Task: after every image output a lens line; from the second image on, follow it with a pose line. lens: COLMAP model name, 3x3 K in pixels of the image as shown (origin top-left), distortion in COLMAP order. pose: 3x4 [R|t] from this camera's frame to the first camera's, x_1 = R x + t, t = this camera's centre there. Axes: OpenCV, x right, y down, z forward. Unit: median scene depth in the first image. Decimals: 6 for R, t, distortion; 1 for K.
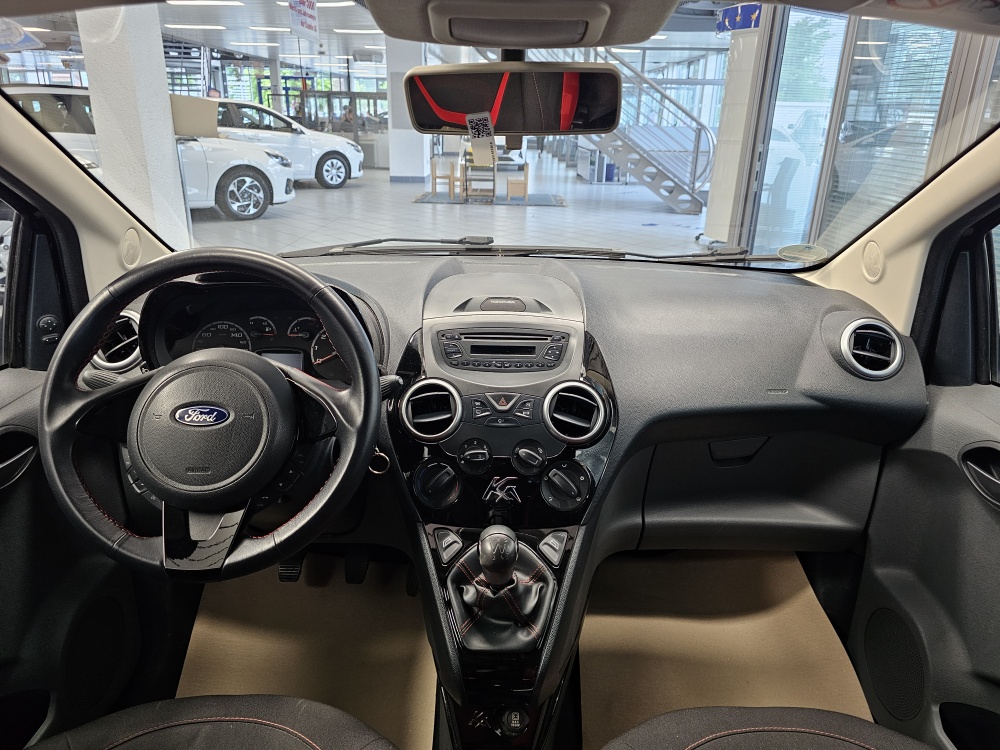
lens RADIAL K [[671.7, 0, 496.3], [0, 671.7, 359.4], [0, 0, 1]] dist [0.059664, -0.066209]
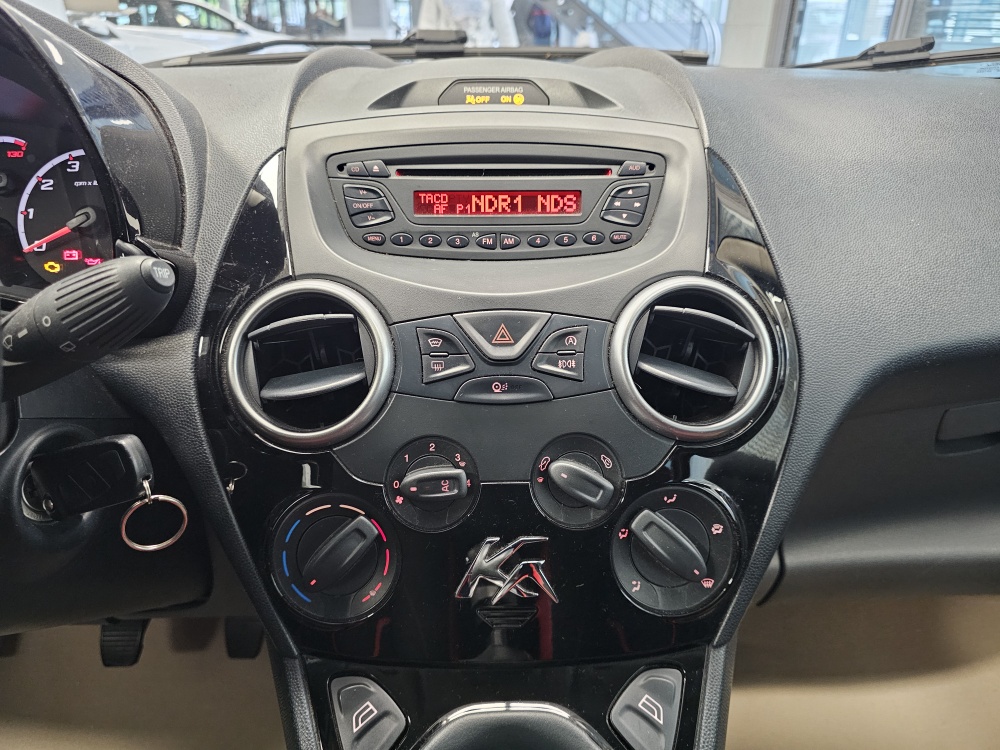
lens RADIAL K [[710.1, 0, 494.9], [0, 710.1, 370.8], [0, 0, 1]] dist [0.056108, -0.085449]
pose [[0.999352, -0.029290, 0.020915, -0.003184], [0.026680, 0.992925, 0.115705, 0.035244], [-0.024156, -0.115072, 0.993063, 0.577406]]
